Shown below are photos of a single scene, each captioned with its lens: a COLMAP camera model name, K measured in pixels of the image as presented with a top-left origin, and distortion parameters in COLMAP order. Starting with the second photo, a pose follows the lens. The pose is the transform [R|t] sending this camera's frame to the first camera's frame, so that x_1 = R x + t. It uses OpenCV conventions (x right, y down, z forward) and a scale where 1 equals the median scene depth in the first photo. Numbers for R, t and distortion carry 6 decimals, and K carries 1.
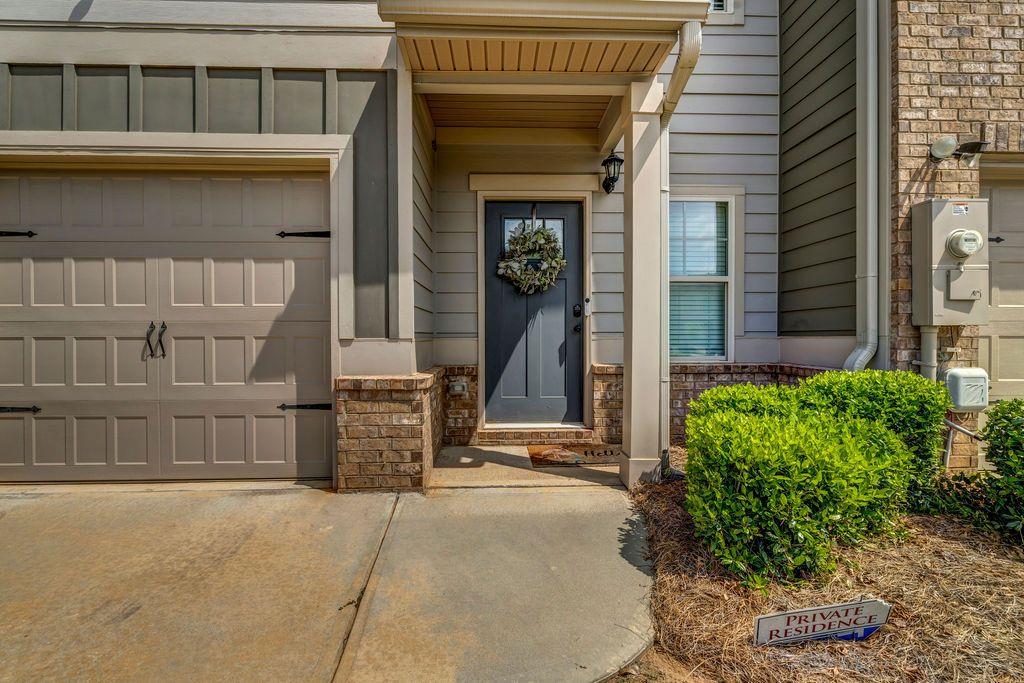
lens RADIAL K [[430.9, 0, 505.2], [0, 430.9, 339.2], [0, 0, 1]] dist [-0.005160, 0.000935]
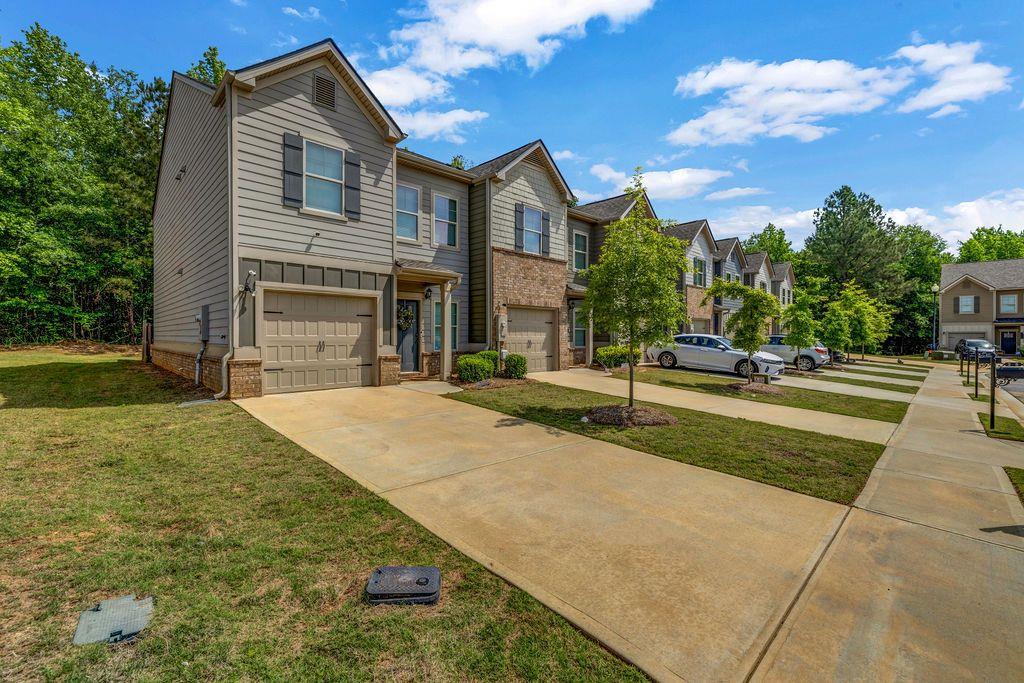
lens RADIAL K [[430.9, 0, 515.4], [0, 430.9, 340.2], [0, 0, 1]] dist [-0.005160, 0.000935]
pose [[0.722787, -0.003375, 0.691063, -2.018467], [0.002448, 0.999994, 0.002323, -0.049892], [-0.691067, 0.000012, 0.722791, -2.396289]]
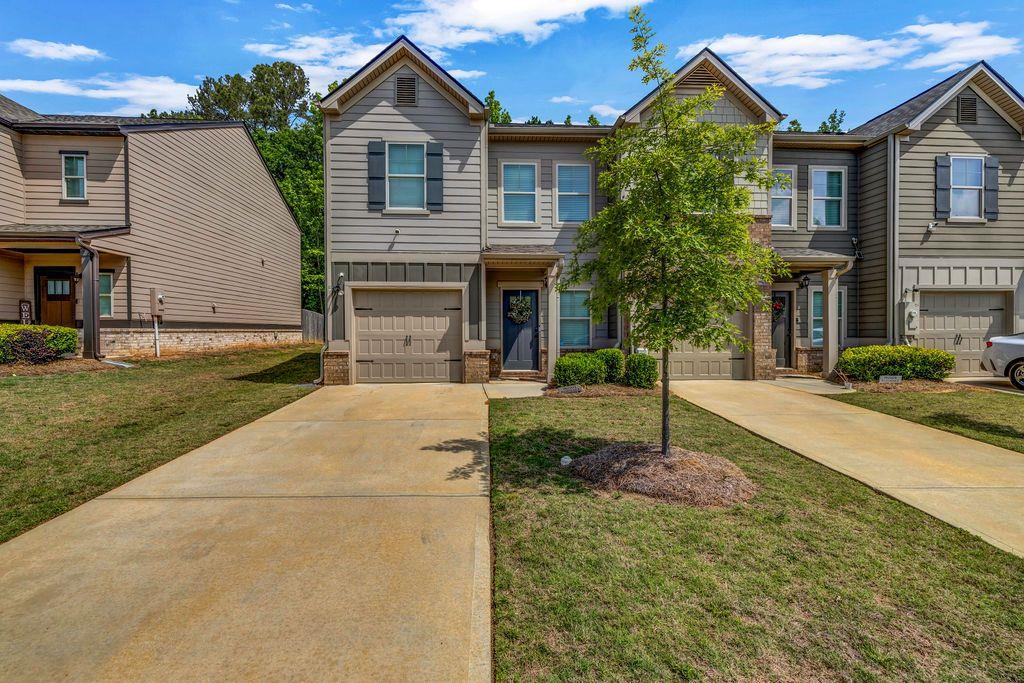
lens RADIAL K [[430.9, 0, 515.2], [0, 430.9, 339.1], [0, 0, 1]] dist [-0.005160, 0.000935]
pose [[0.998934, -0.000955, 0.046149, -0.132092], [0.000574, 0.999966, 0.008266, -0.036632], [-0.046156, -0.008231, 0.998900, -2.416593]]
